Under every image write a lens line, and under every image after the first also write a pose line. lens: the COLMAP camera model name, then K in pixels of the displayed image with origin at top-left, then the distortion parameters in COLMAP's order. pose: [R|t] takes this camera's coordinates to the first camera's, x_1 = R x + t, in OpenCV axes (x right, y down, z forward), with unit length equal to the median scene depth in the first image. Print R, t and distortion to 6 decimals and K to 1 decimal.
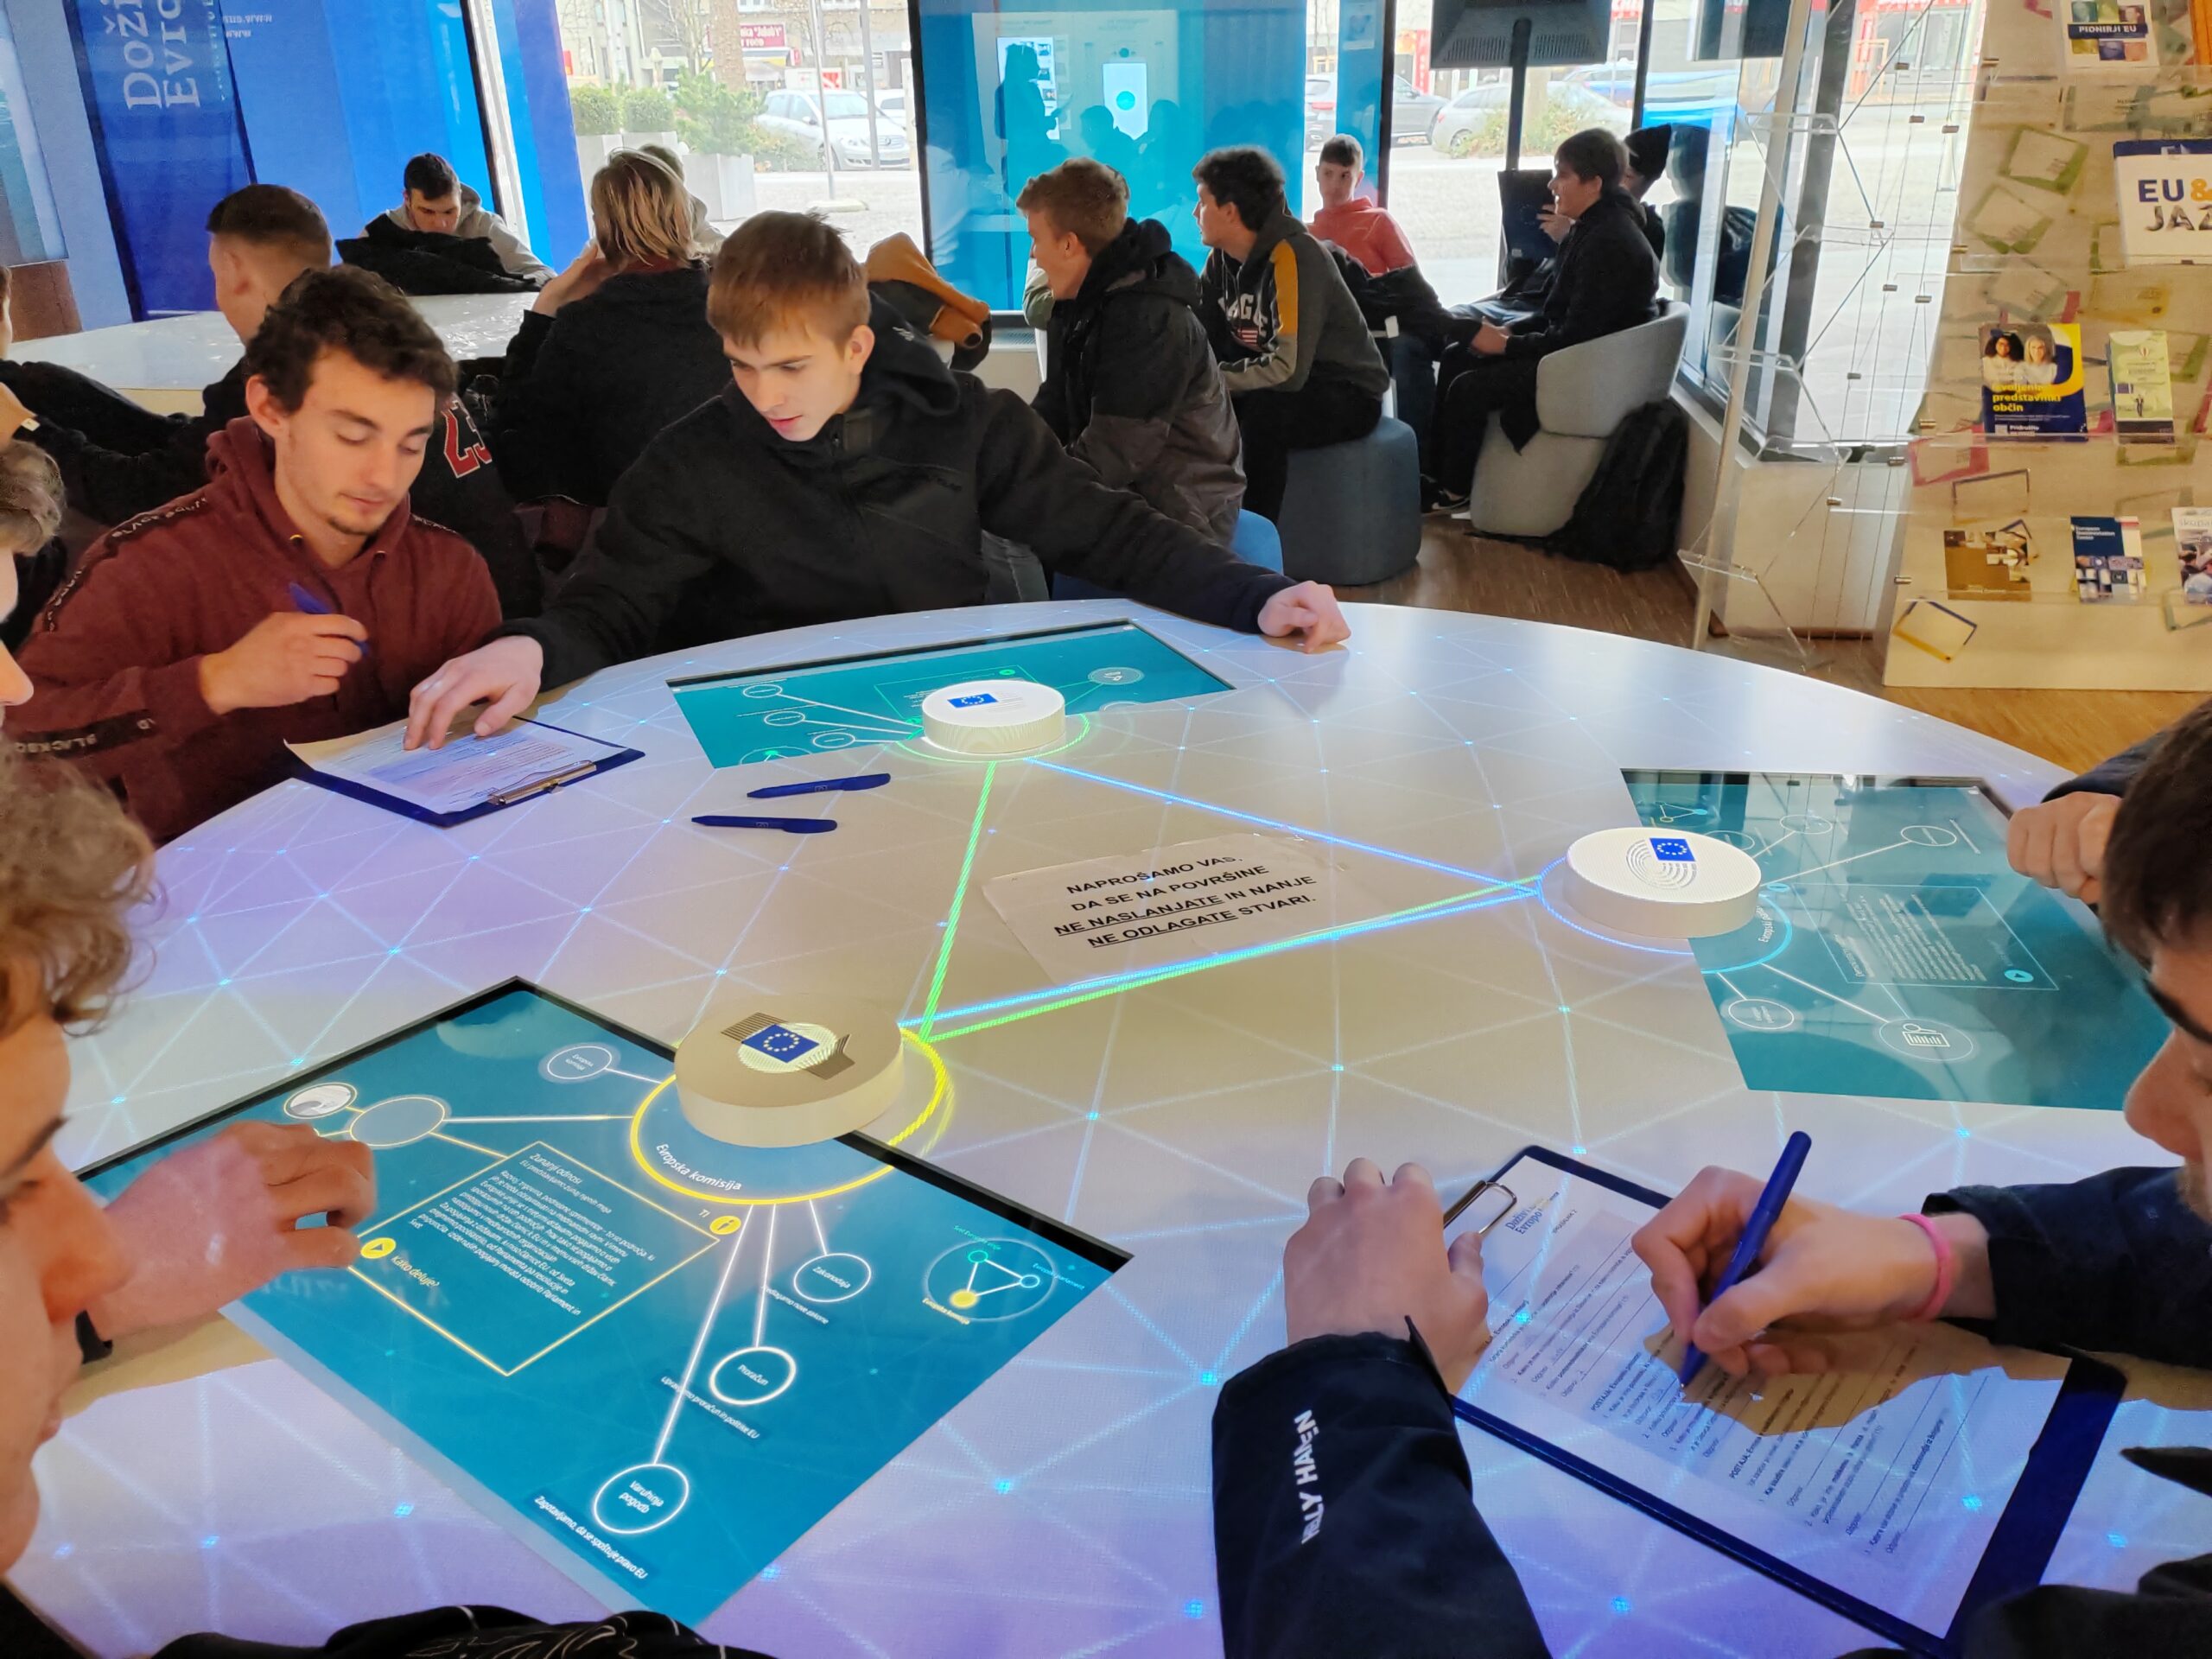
lens RADIAL K [[1676.6, 0, 1109.7], [0, 1676.6, 822.6], [0, 0, 1]] dist [0.064017, -0.056614]
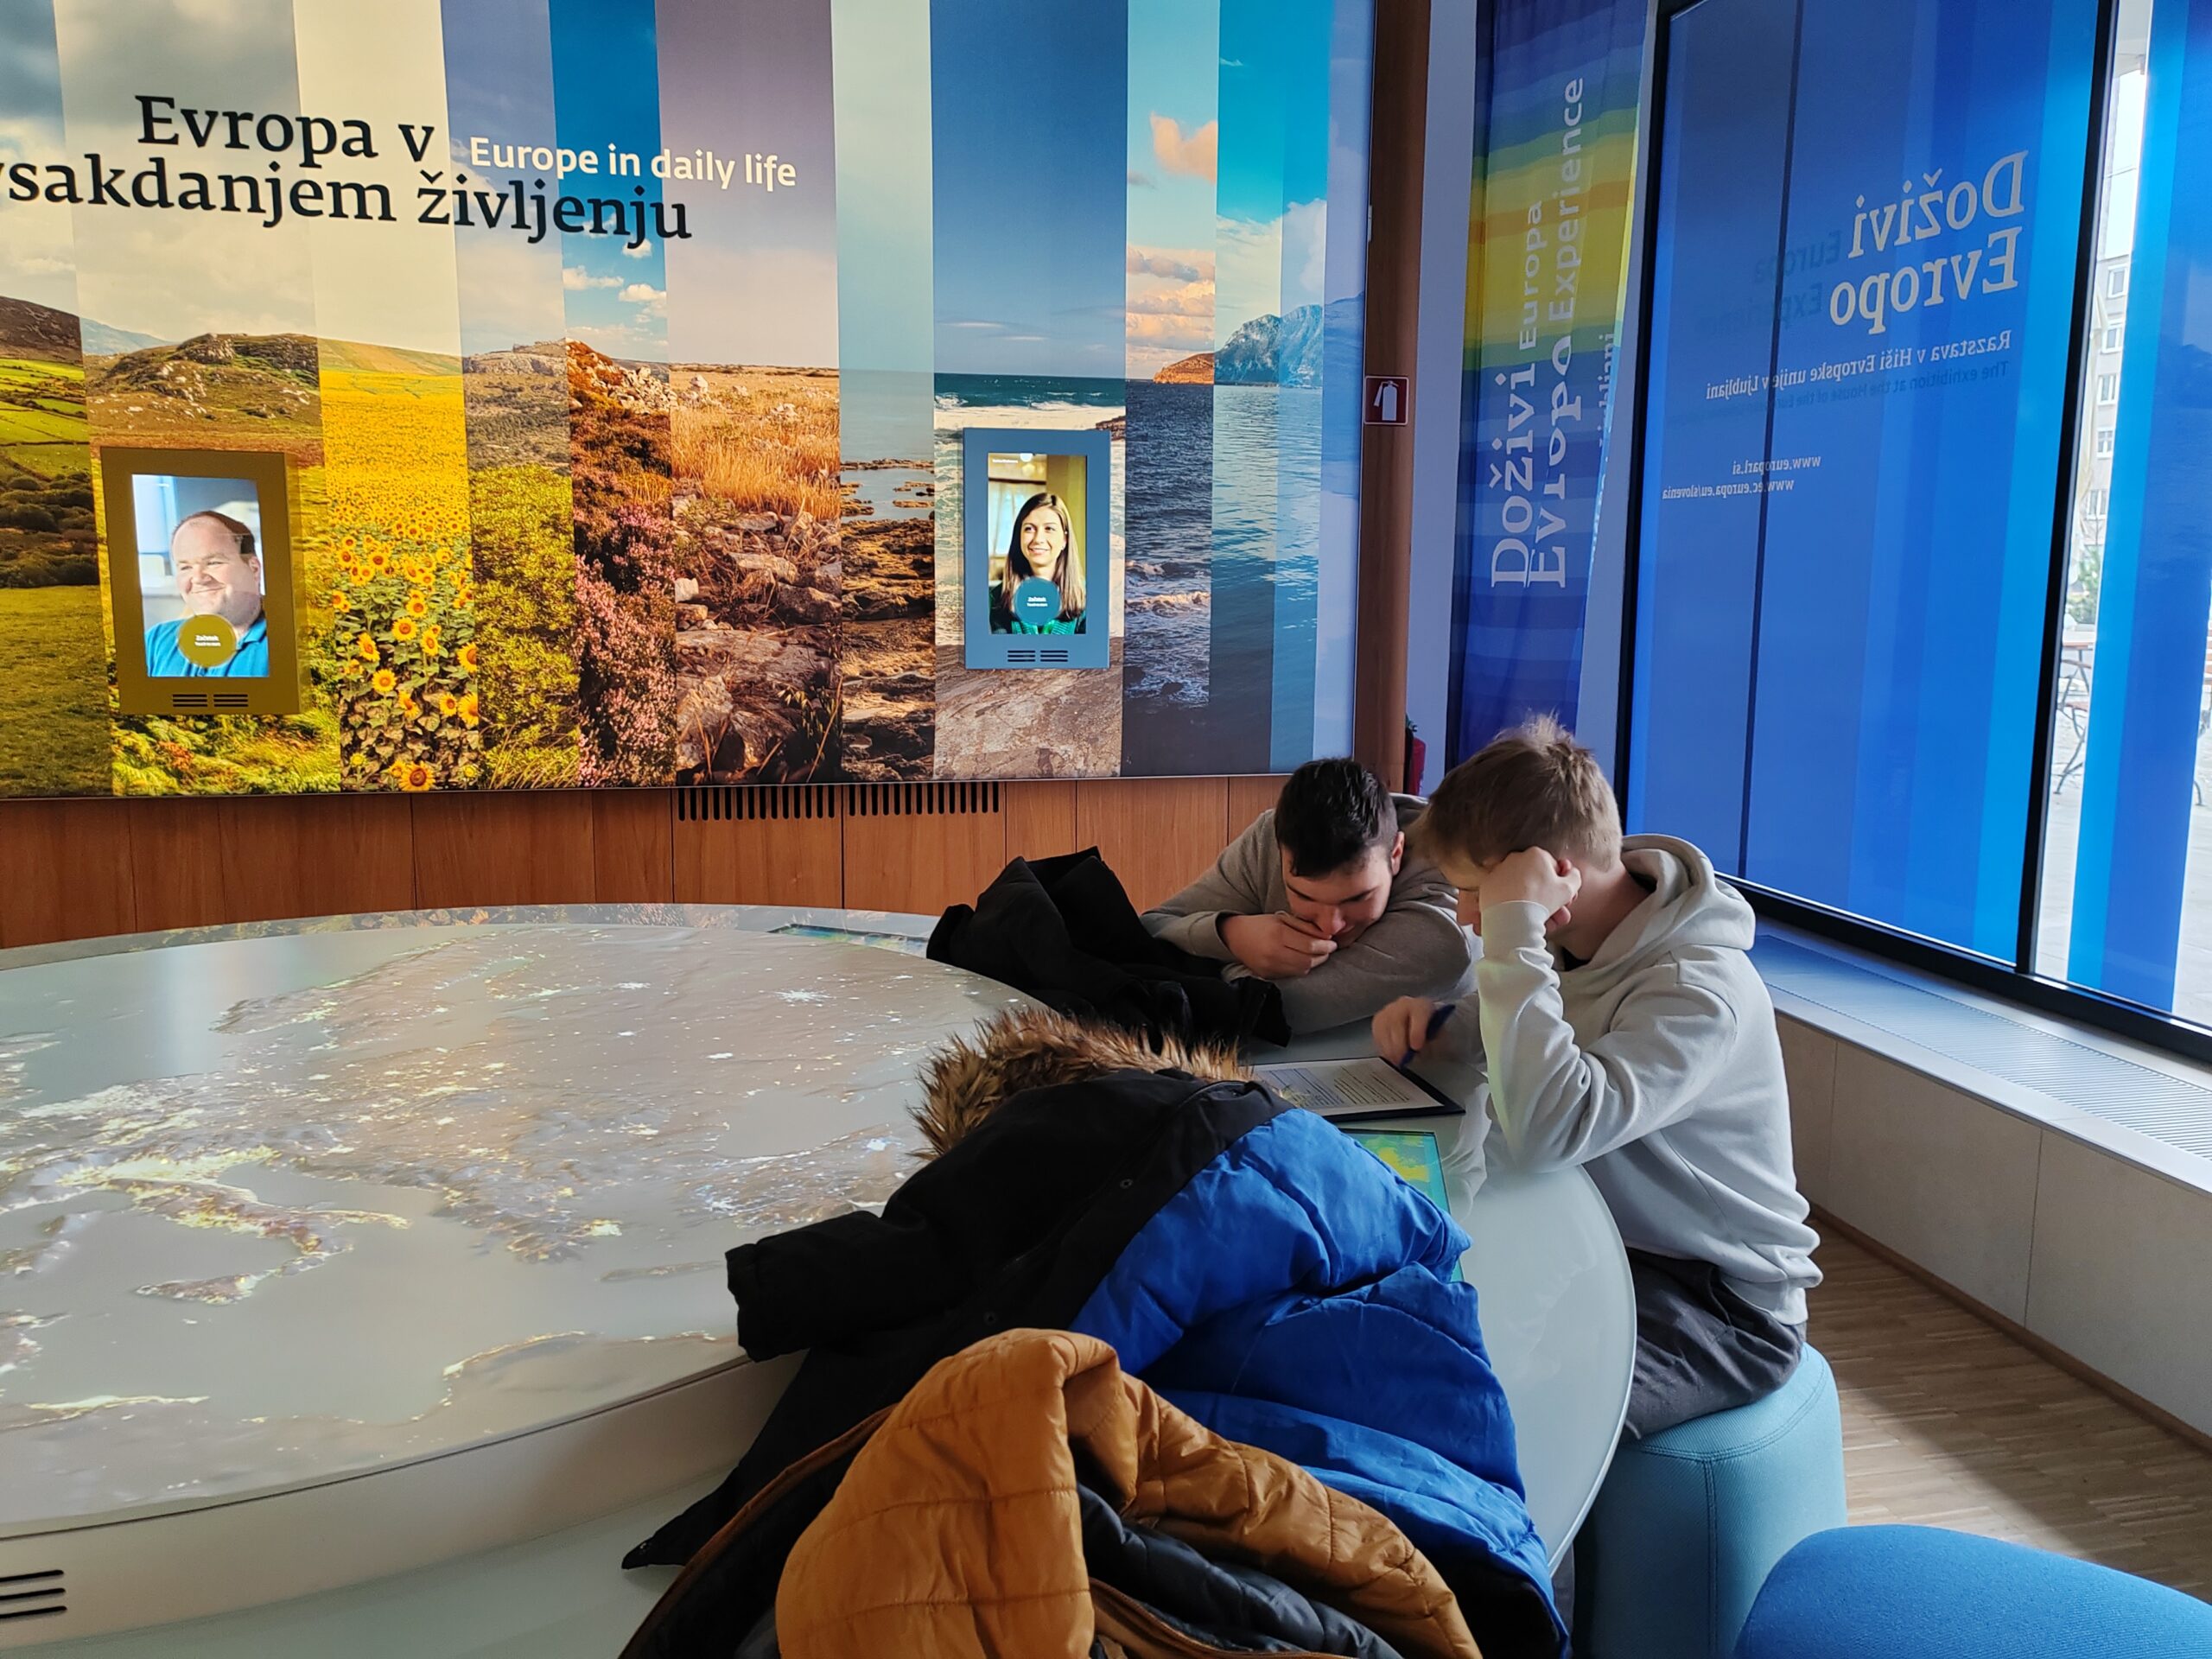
lens RADIAL K [[1676.6, 0, 1115.5], [0, 1676.6, 815.6], [0, 0, 1]] dist [0.064017, -0.056614]
pose [[0.352719, 0.164786, -0.921105, 0.044616], [-0.387236, 0.921831, 0.016631, -0.475520], [0.851843, 0.350819, 0.388958, 1.061963]]
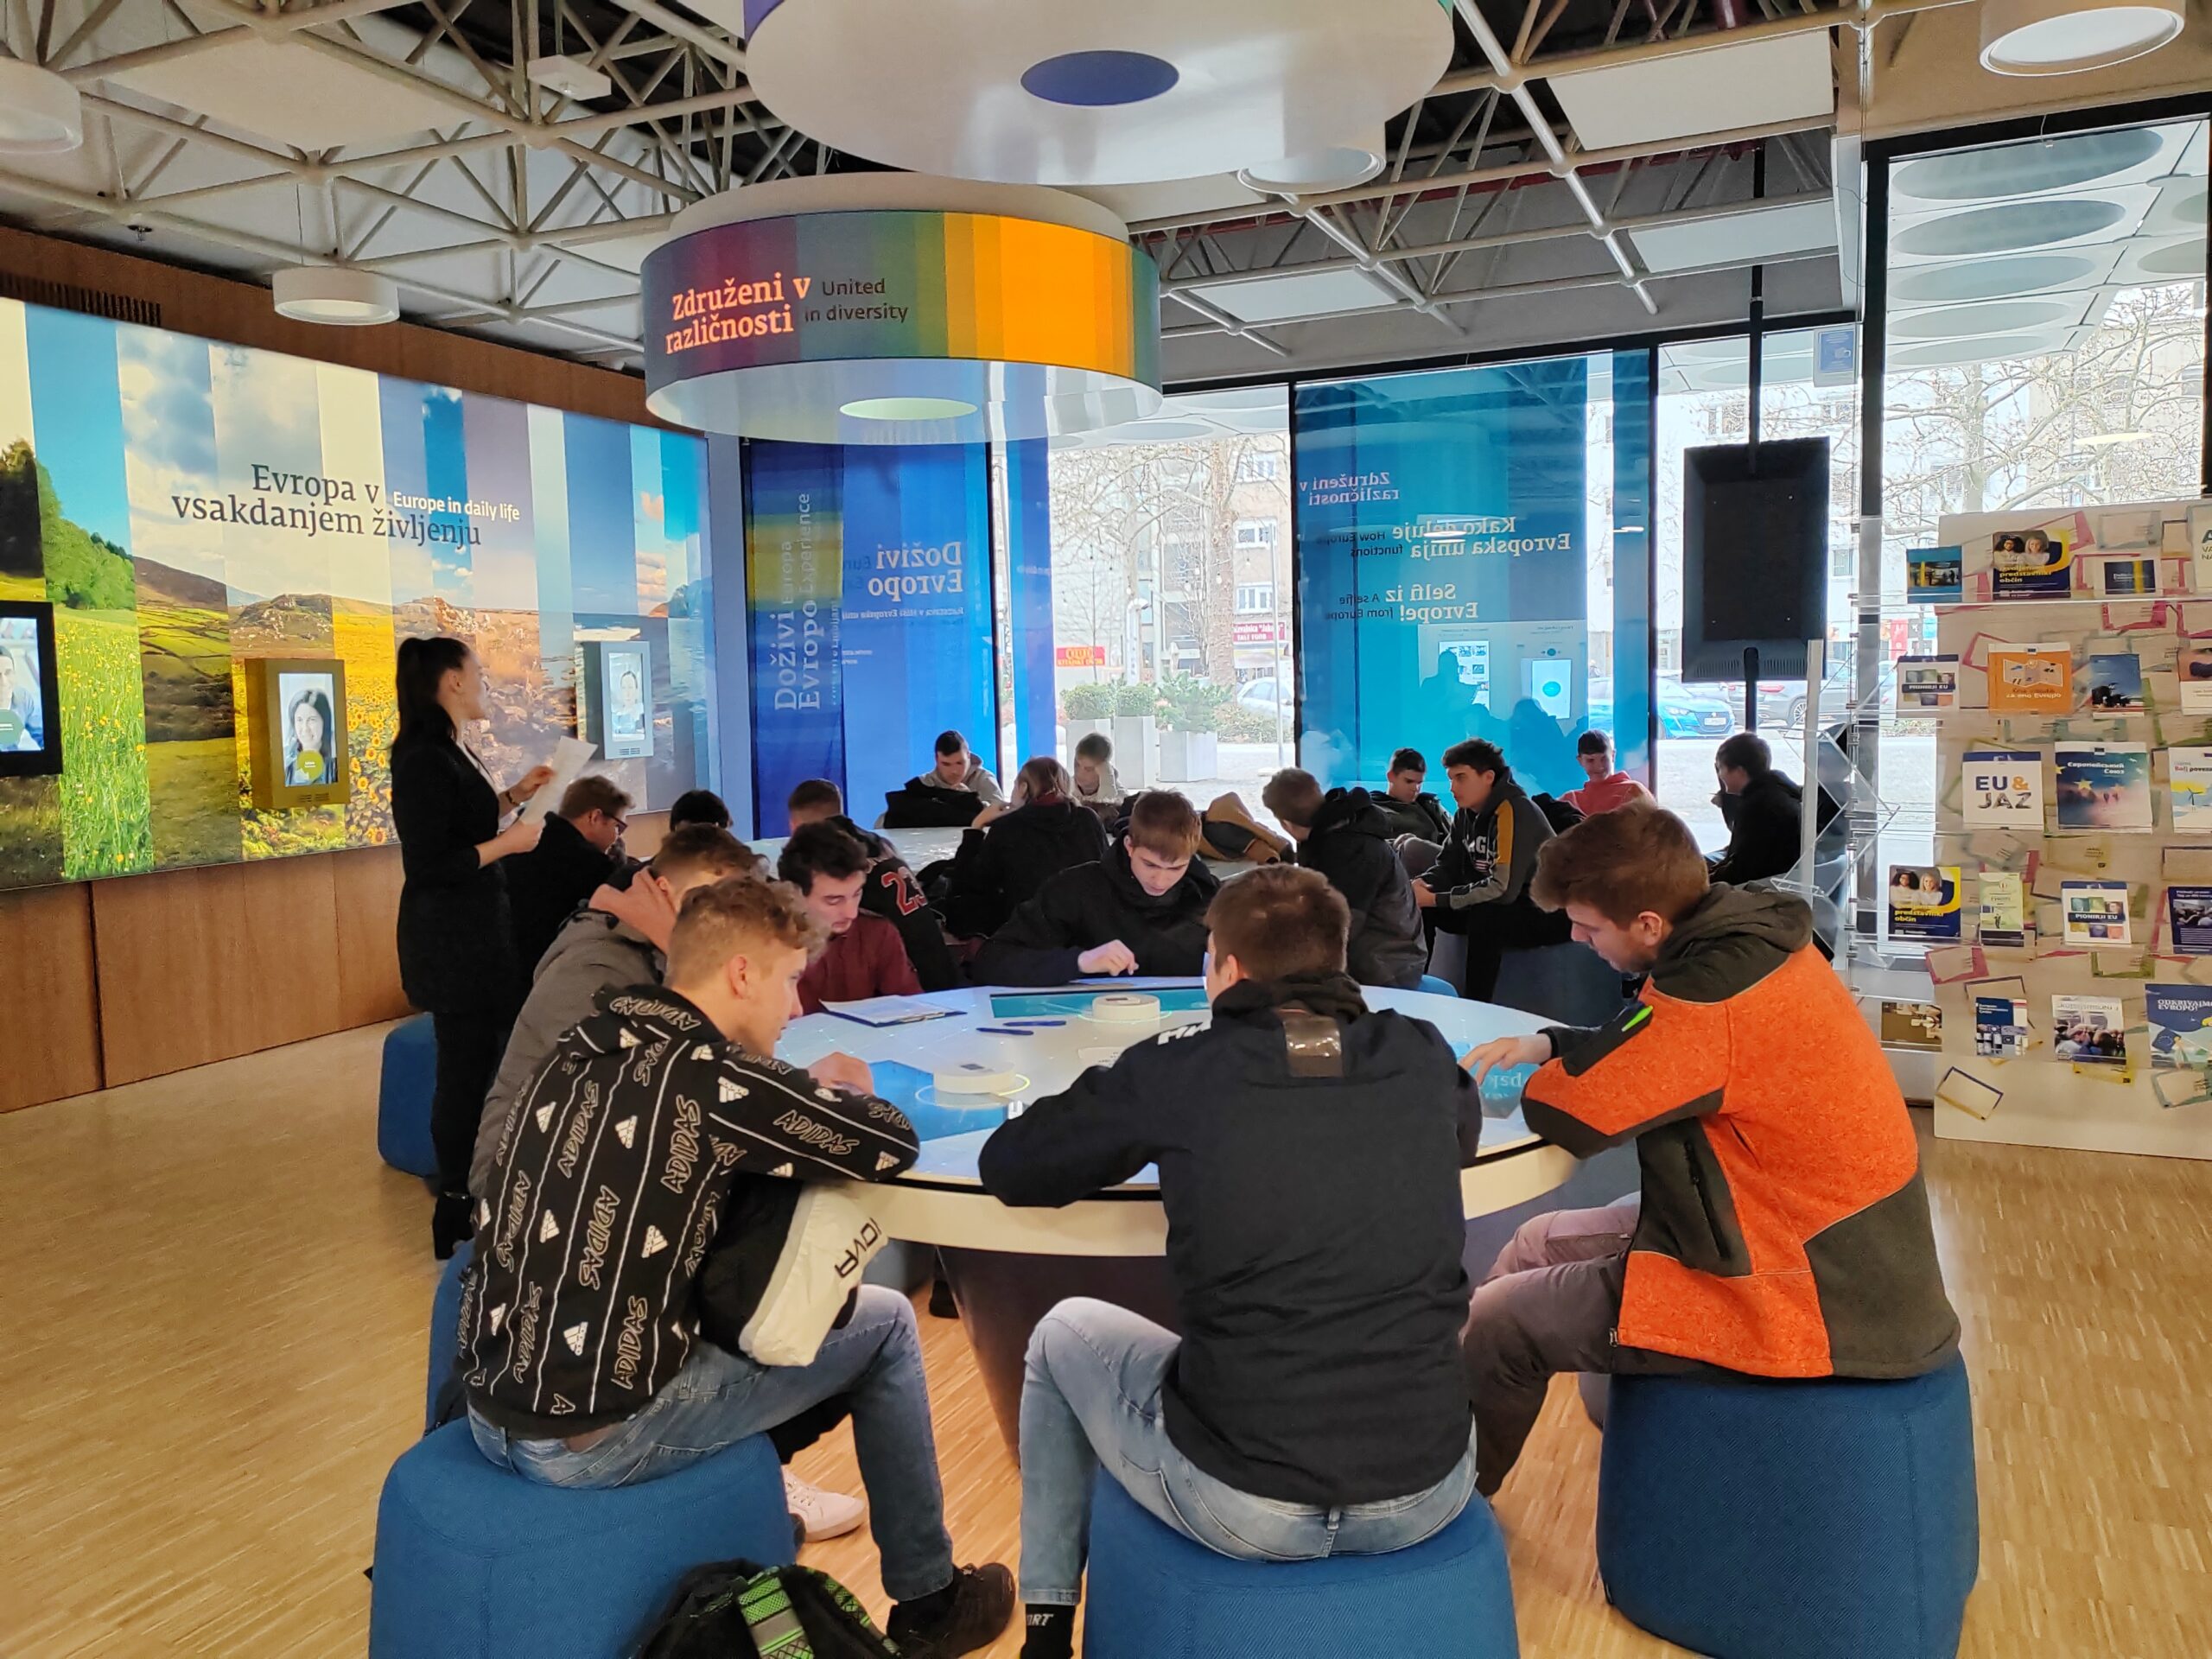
lens RADIAL K [[1676.6, 0, 1102.9], [0, 1676.6, 840.0], [0, 0, 1]] dist [0.064017, -0.056614]
pose [[0.959558, 0.026340, -0.280276, 0.216471], [-0.110088, 0.951437, -0.287485, 0.153566], [0.259093, 0.306714, 0.915859, -0.442297]]
